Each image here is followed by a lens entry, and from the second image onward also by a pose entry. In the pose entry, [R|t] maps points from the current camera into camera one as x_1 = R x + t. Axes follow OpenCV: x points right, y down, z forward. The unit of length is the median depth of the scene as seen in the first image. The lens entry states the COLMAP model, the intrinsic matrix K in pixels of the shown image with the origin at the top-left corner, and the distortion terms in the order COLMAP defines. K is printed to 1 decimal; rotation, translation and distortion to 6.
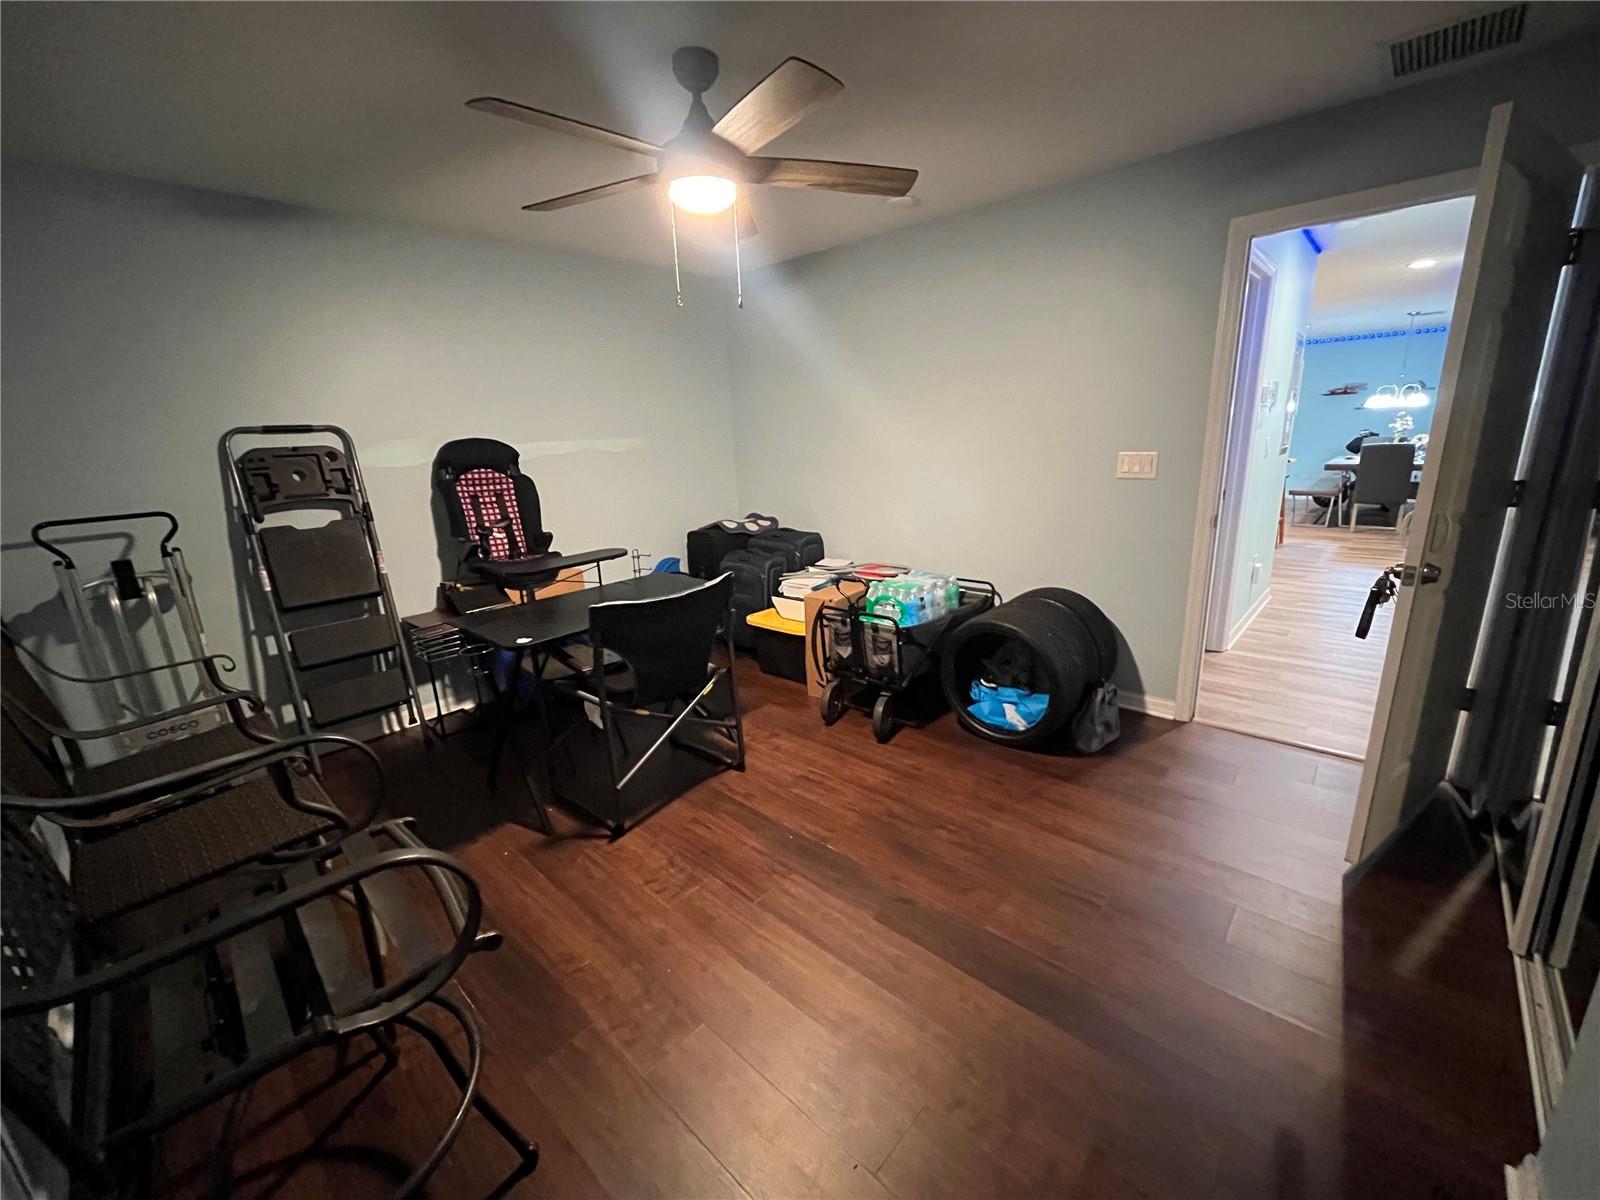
lens RADIAL K [[645.7, 0, 797.3], [0, 645.7, 601.8], [0, 0, 1]] dist [-0.003905, 0.000374]
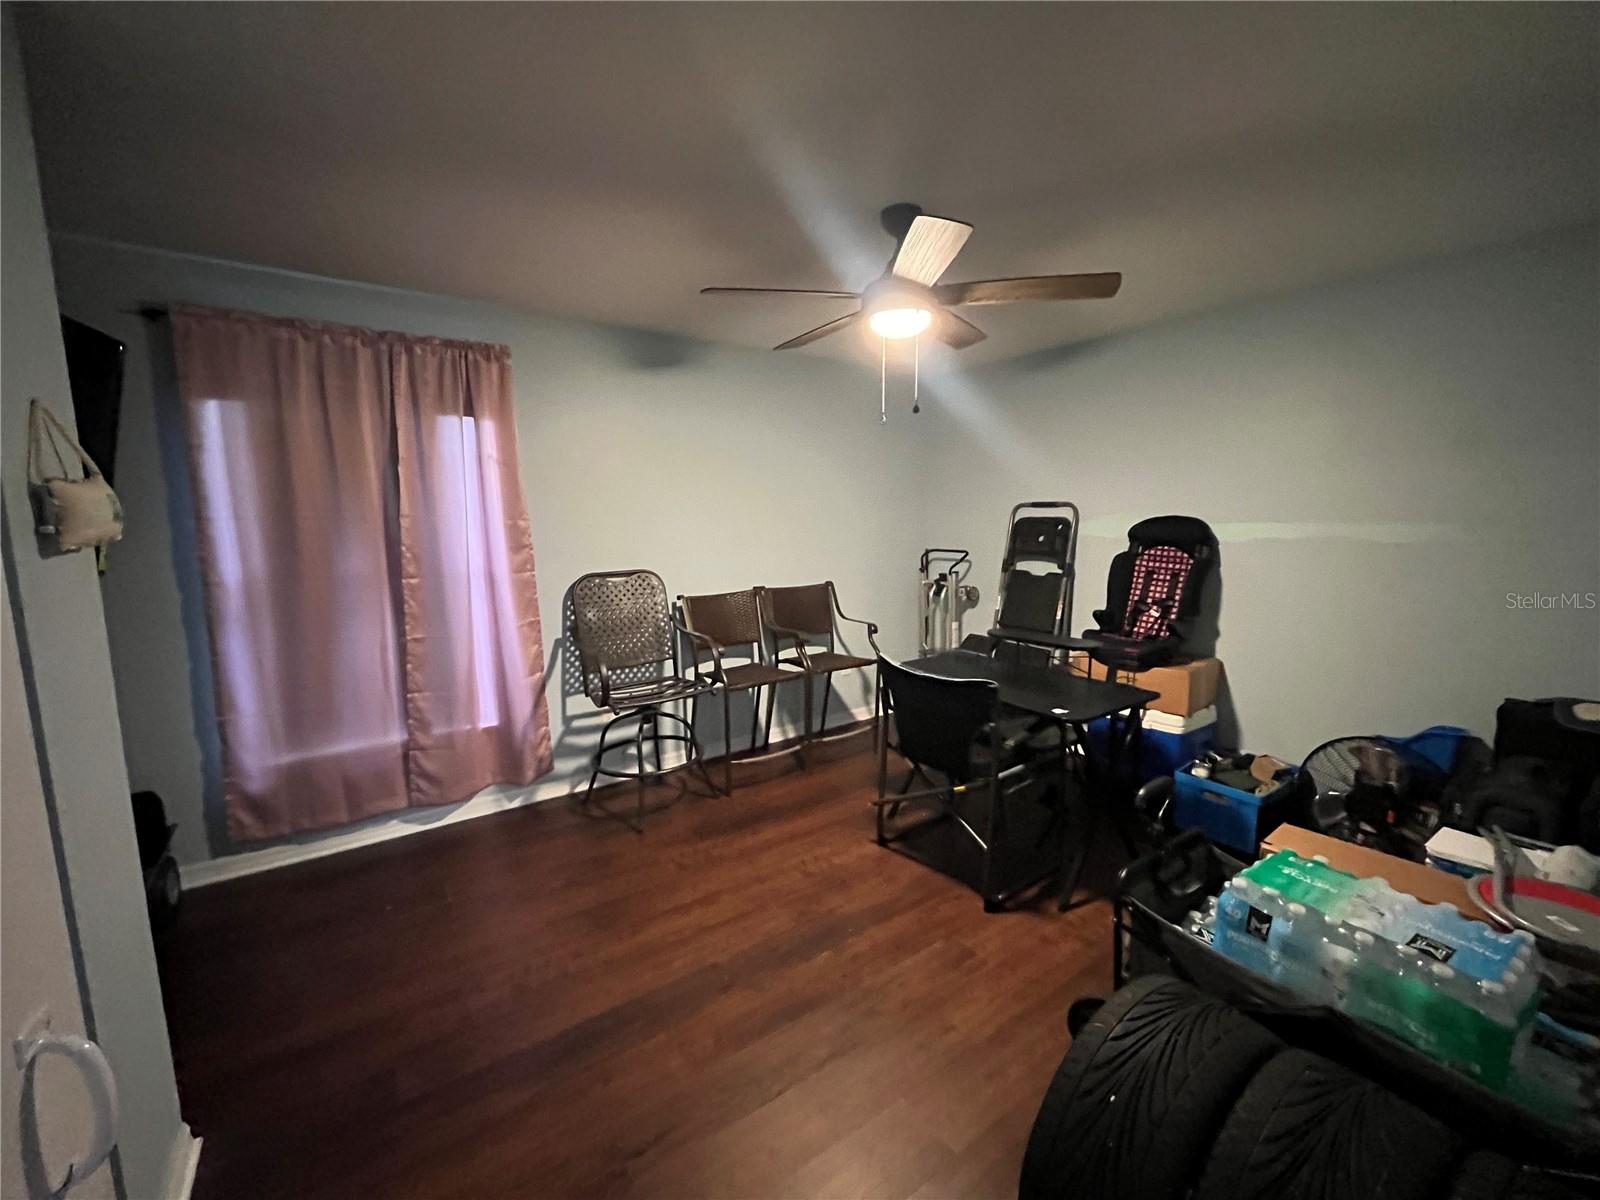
lens RADIAL K [[645.7, 0, 797.1], [0, 645.7, 597.2], [0, 0, 1]] dist [-0.003905, 0.000374]
pose [[-0.201242, 0.173390, -0.964074, 0.646370], [-0.233259, 0.947413, 0.219084, -0.236629], [0.951363, 0.268968, -0.150215, 0.687549]]
